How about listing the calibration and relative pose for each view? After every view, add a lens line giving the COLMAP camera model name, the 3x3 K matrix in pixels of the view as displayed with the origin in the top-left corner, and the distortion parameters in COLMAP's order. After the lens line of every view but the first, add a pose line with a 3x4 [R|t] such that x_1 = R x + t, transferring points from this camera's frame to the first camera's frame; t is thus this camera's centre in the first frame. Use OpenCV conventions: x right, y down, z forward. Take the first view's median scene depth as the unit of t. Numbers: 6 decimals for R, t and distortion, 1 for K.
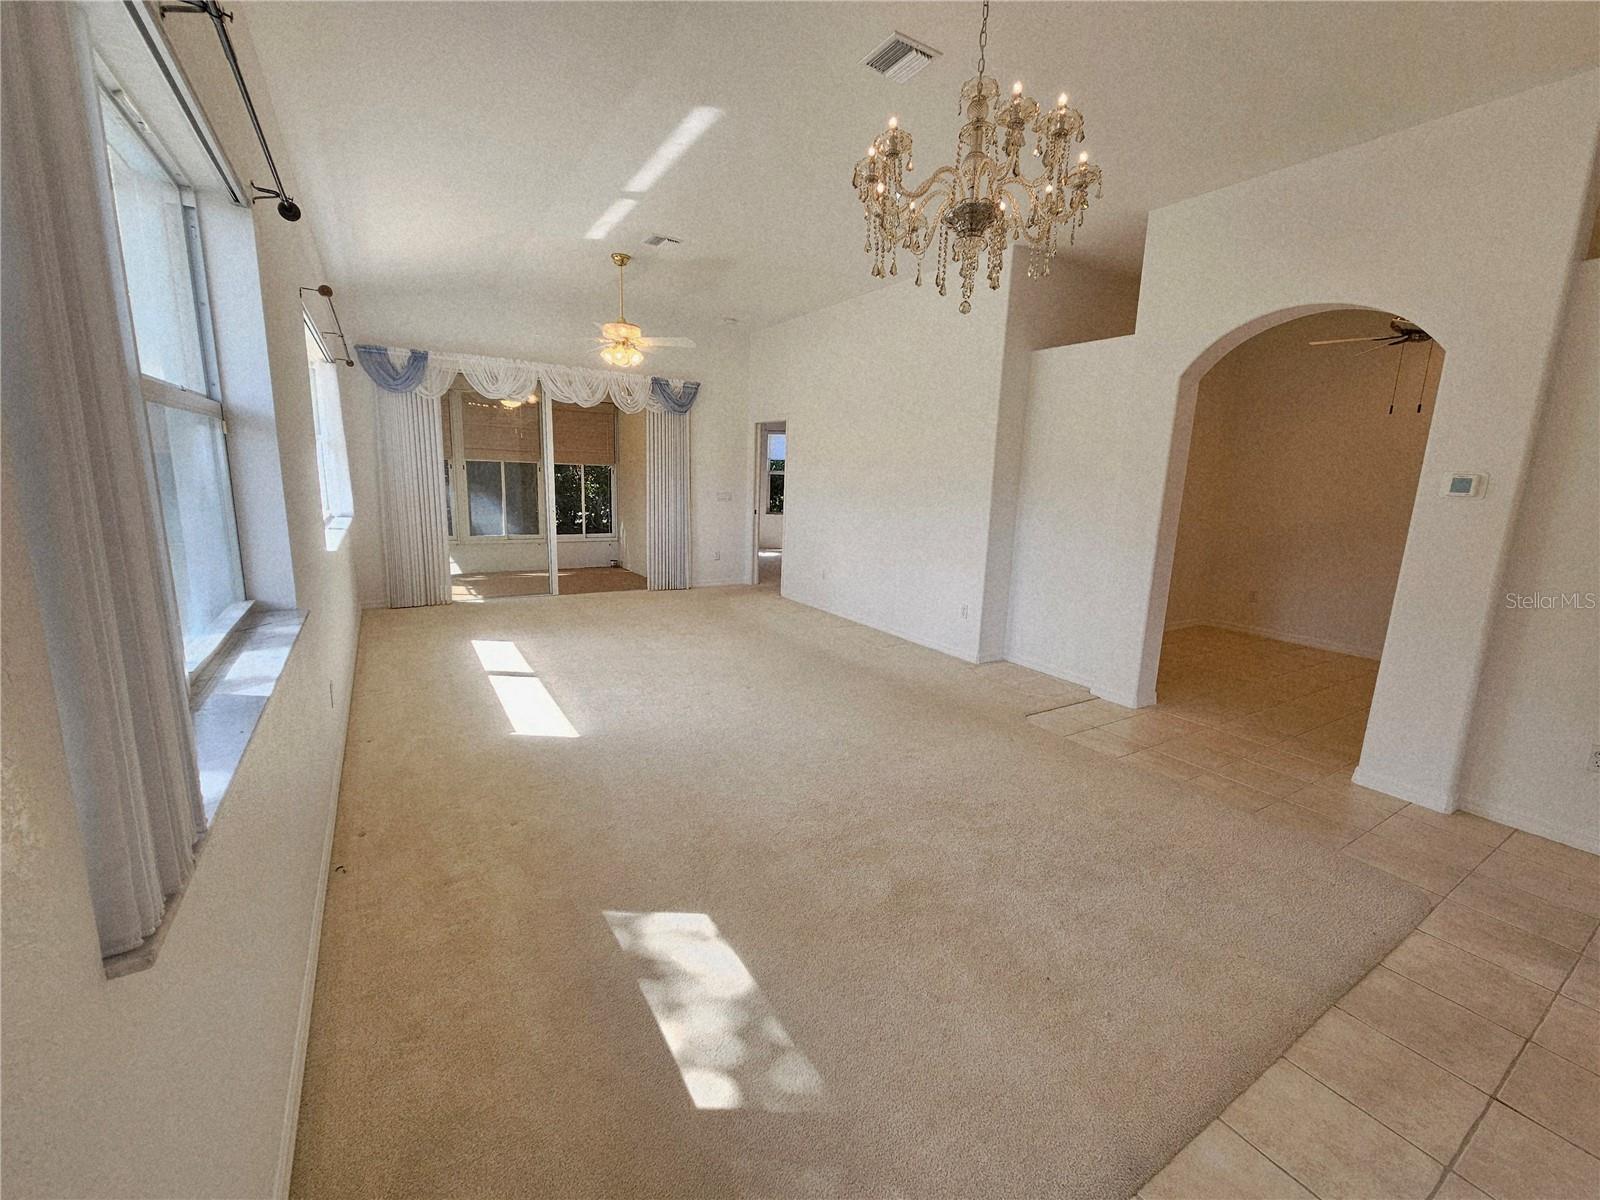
lens RADIAL K [[655.6, 0, 801.9], [0, 655.6, 594.5], [0, 0, 1]] dist [-0.000519, -0.000368]
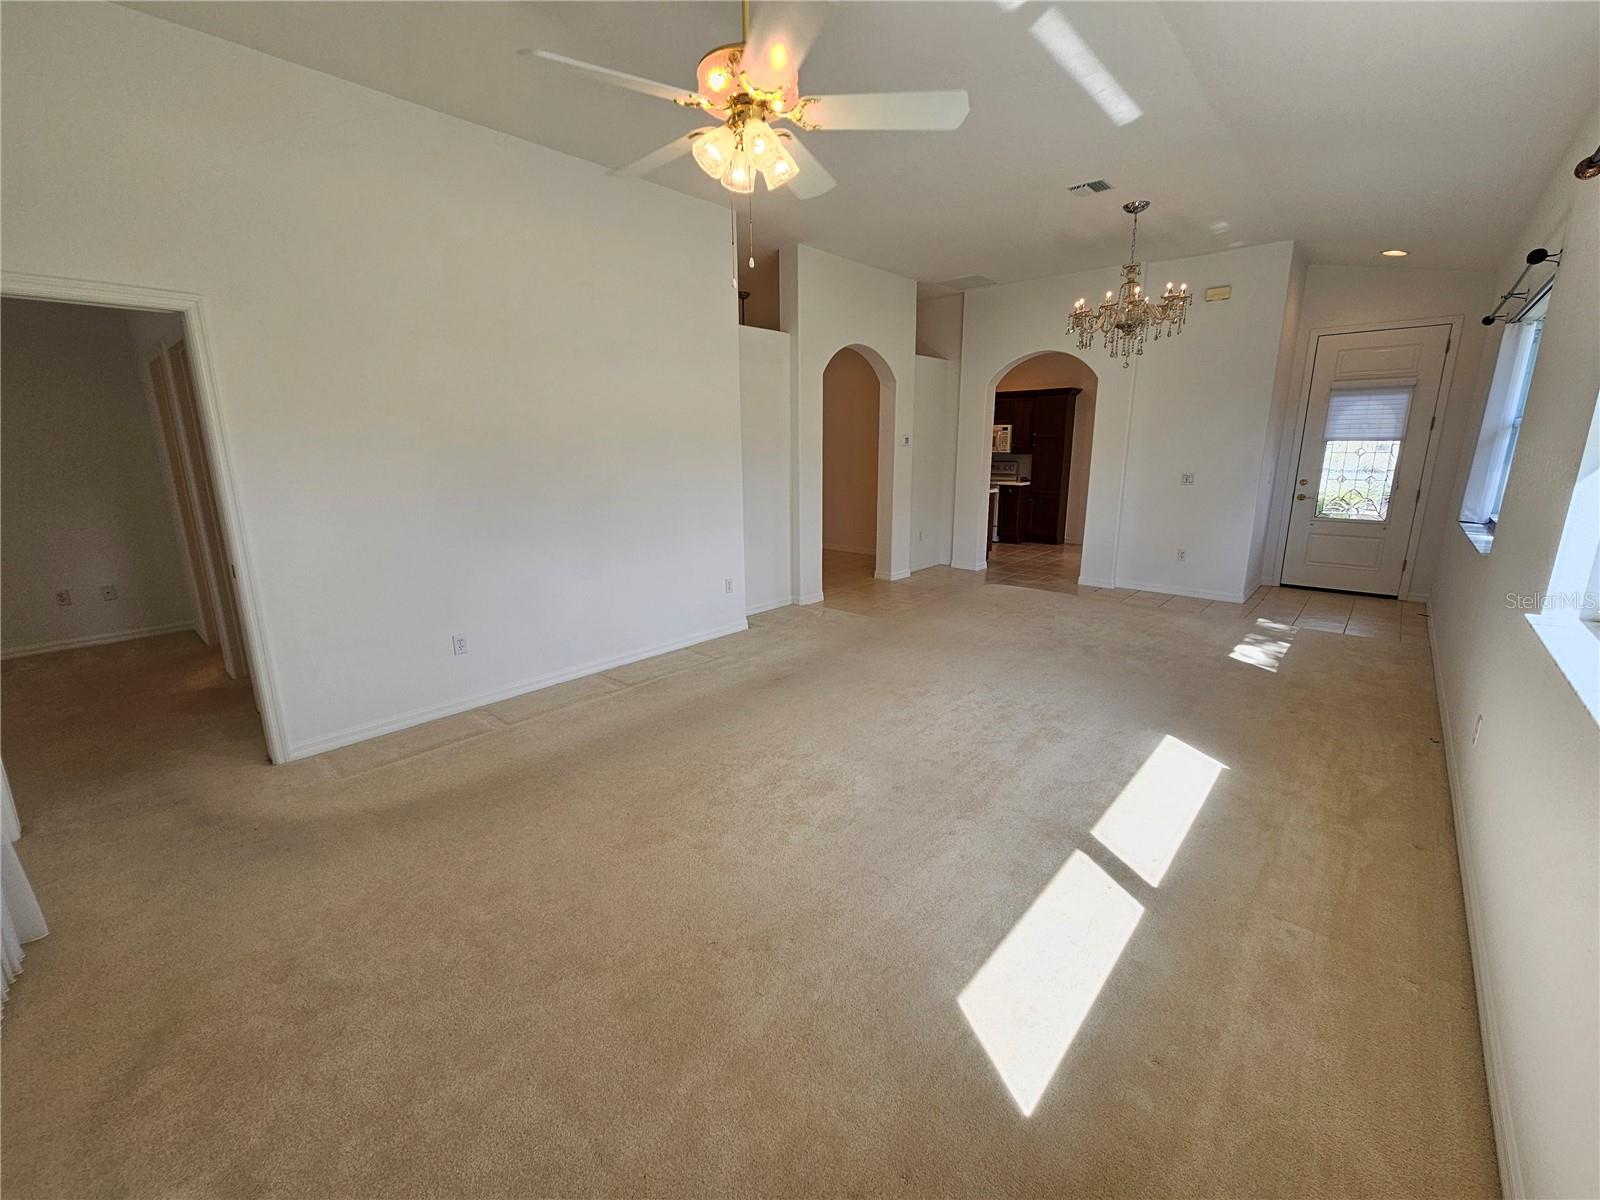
lens RADIAL K [[655.6, 0, 807.1], [0, 655.6, 590.1], [0, 0, 1]] dist [-0.000519, -0.000368]
pose [[-0.278182, -0.237721, 0.930647, -0.645899], [0.173851, 0.940427, 0.292185, -0.218099], [-0.944664, 0.243074, -0.220282, 1.041251]]
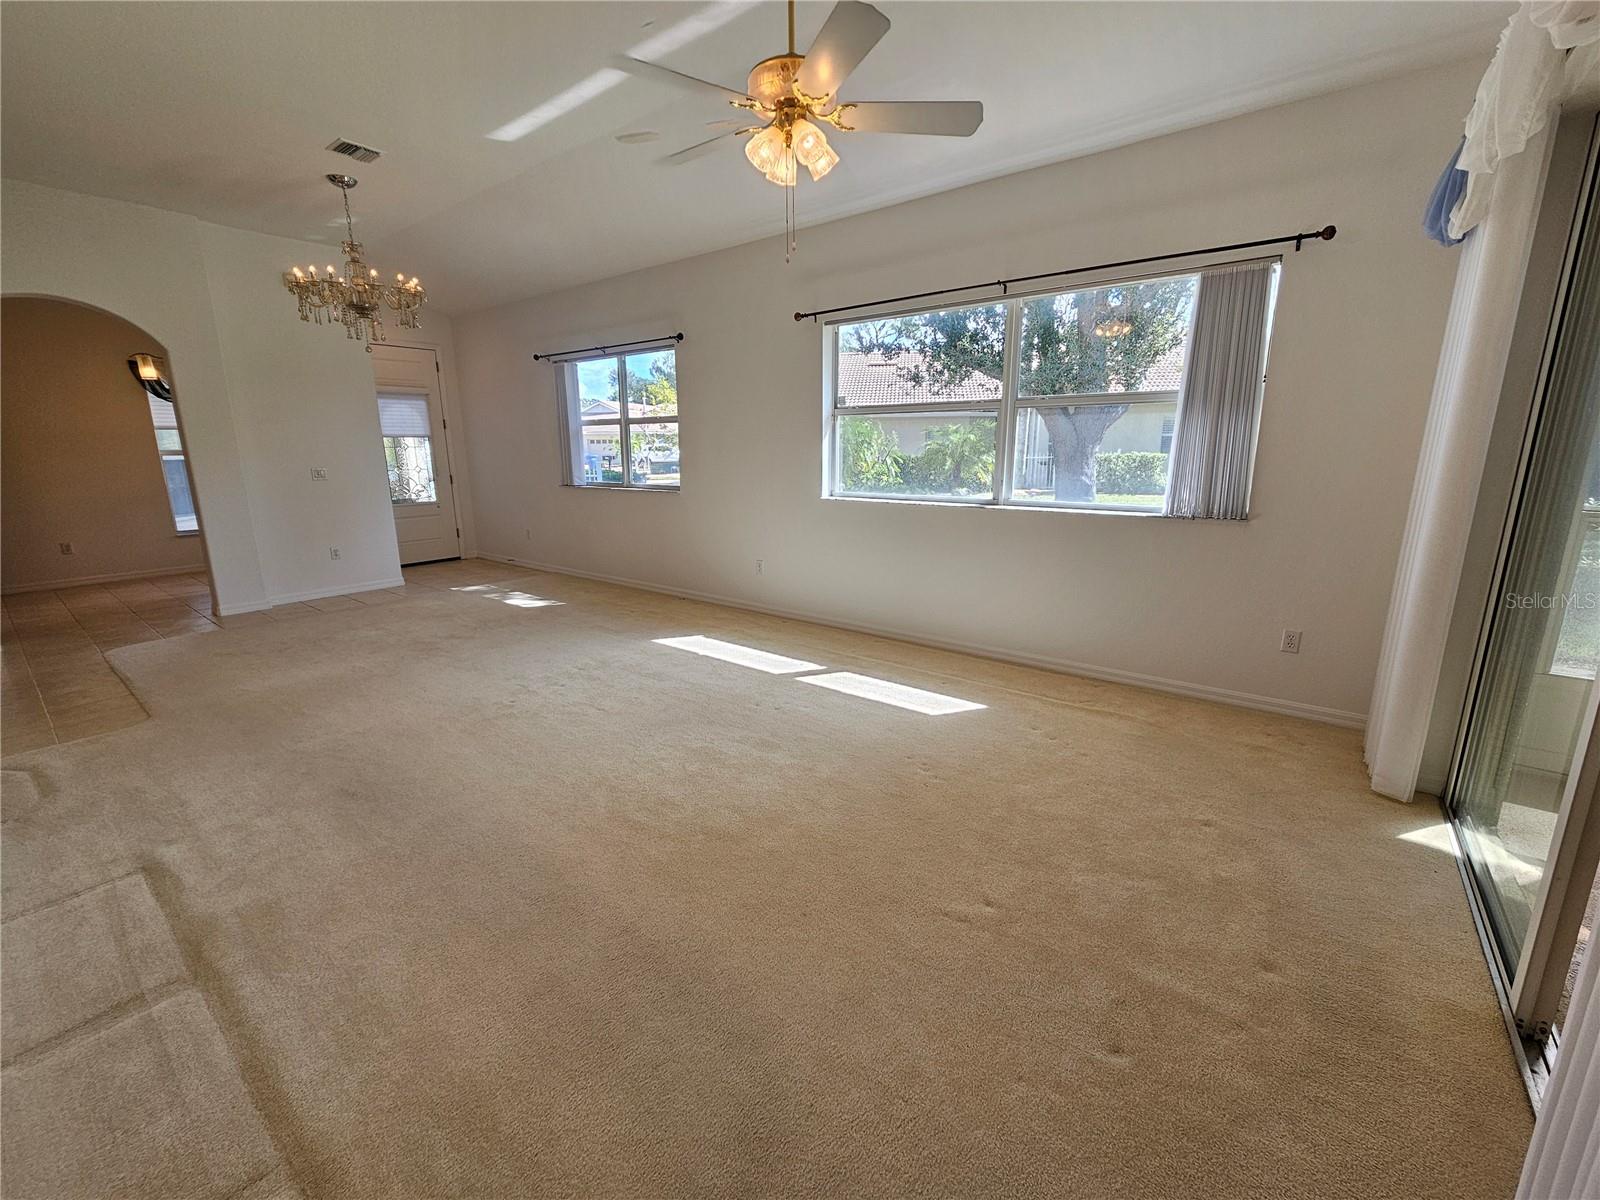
lens RADIAL K [[655.6, 0, 799.0], [0, 655.6, 592.1], [0, 0, 1]] dist [-0.000519, -0.000368]
pose [[-0.939626, 0.048497, -0.338750, -0.112793], [-0.086628, 0.923954, 0.372566, -0.243928], [0.331058, 0.379417, -0.863969, 1.385030]]
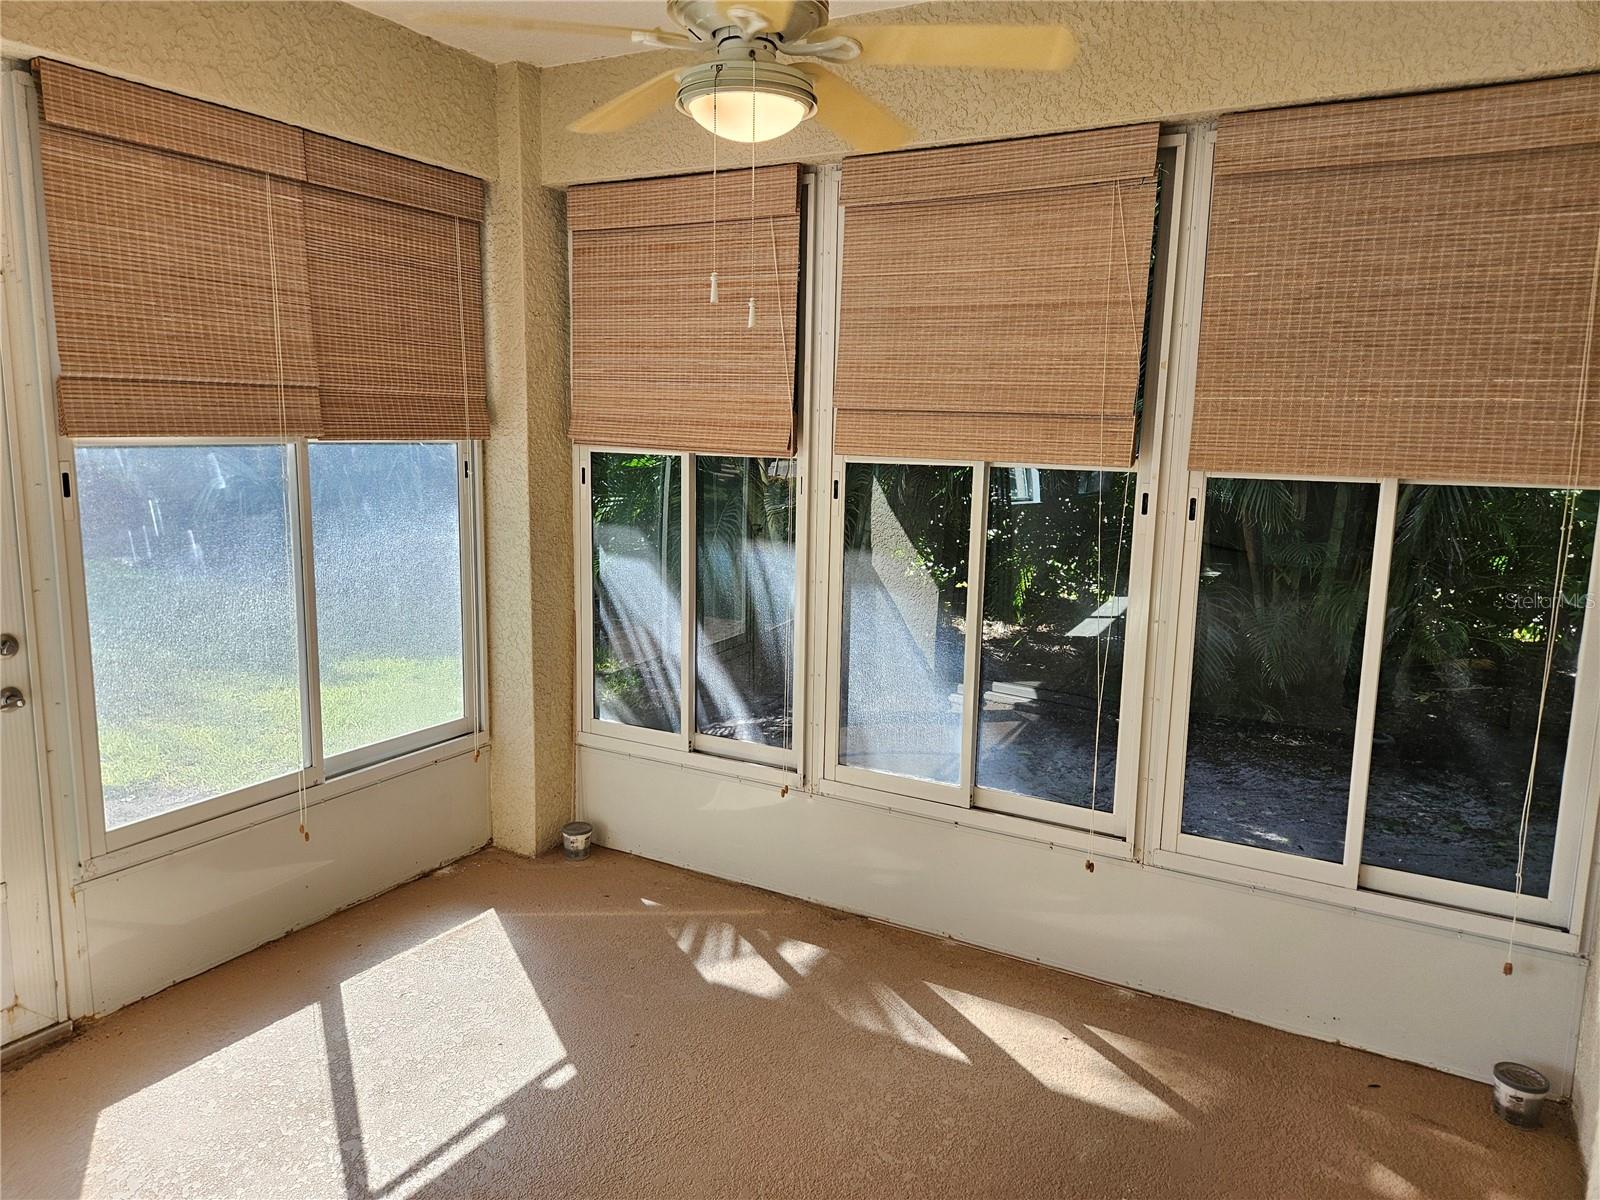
lens RADIAL K [[1067.0, 0, 804.4], [0, 1067.0, 587.2], [0, 0, 1]] dist [0.055195, -0.039719]
pose [[0.486994, 0.109985, -0.866453, -0.286206], [-0.164392, 0.985851, 0.032744, -0.276562], [0.857795, 0.126492, 0.498184, 1.306309]]
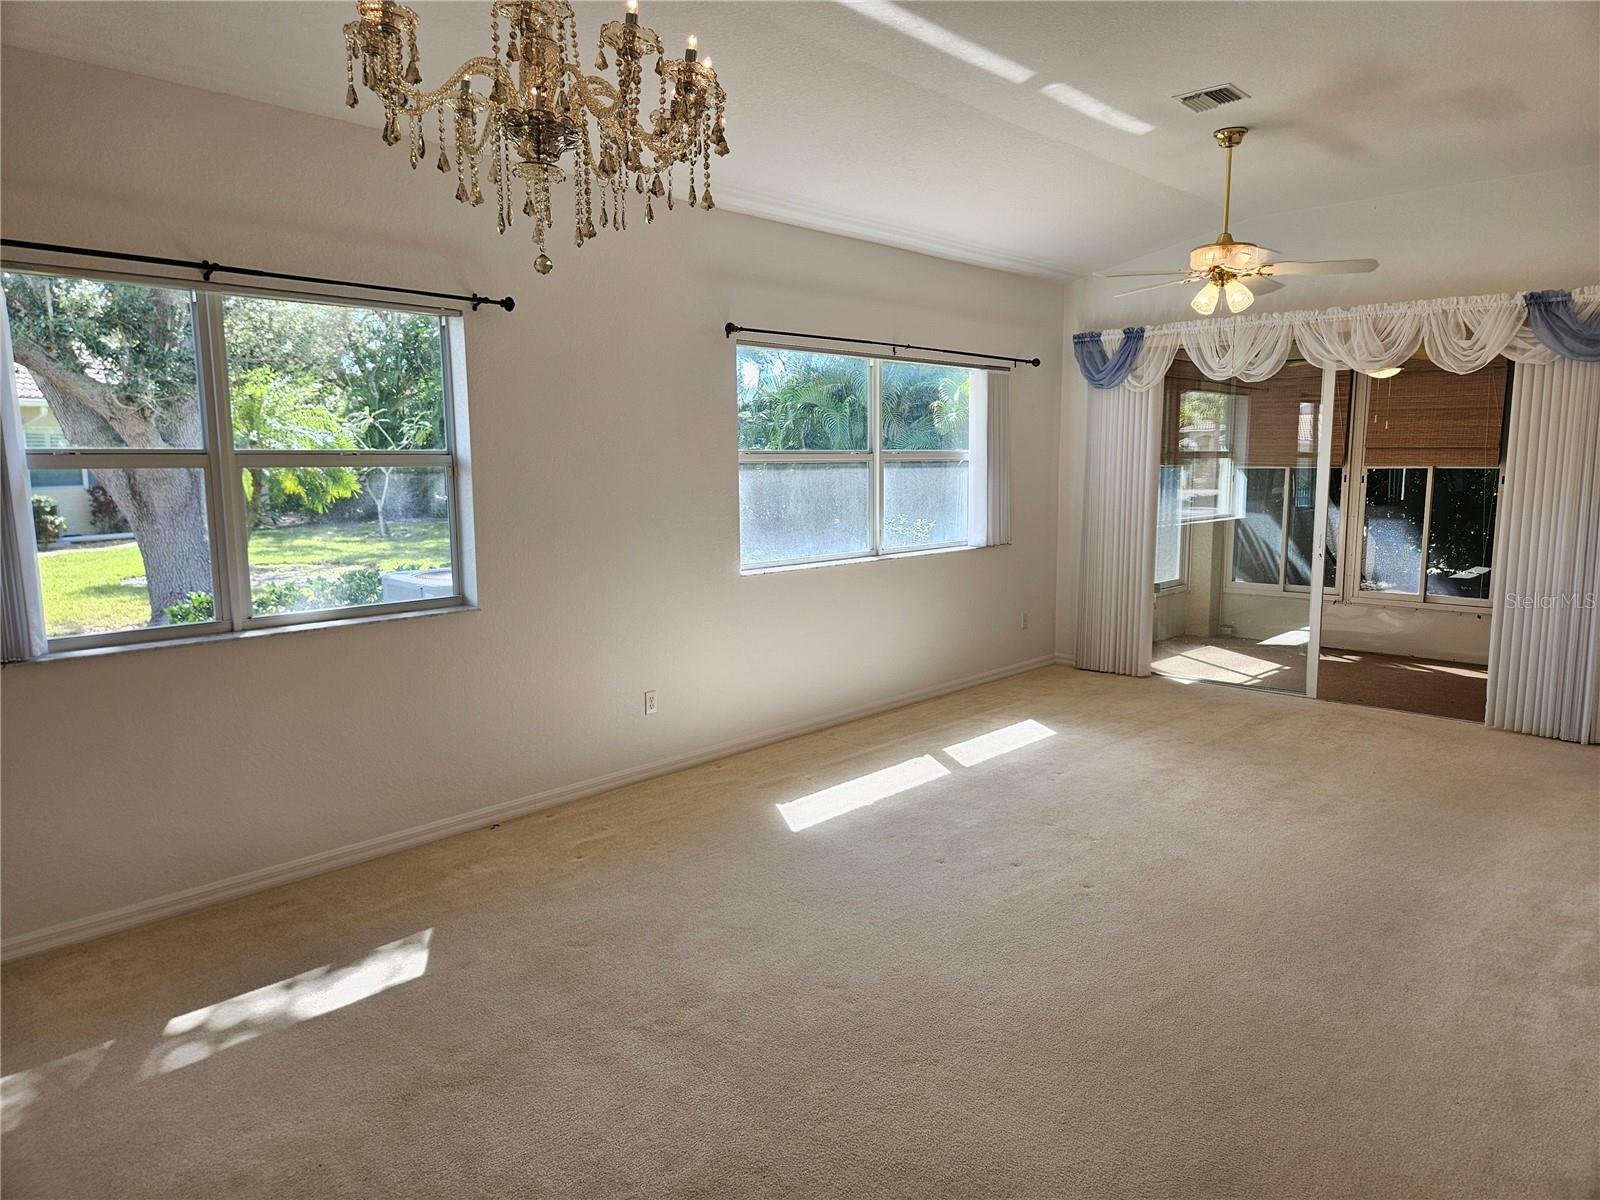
lens RADIAL K [[1067.0, 0, 805.0], [0, 1067.0, 596.1], [0, 0, 1]] dist [0.055195, -0.039719]
pose [[0.260205, 0.091090, -0.961247, 0.548726], [-0.164345, 0.985191, 0.048872, -0.079898], [0.951464, 0.145260, 0.271322, 0.393989]]
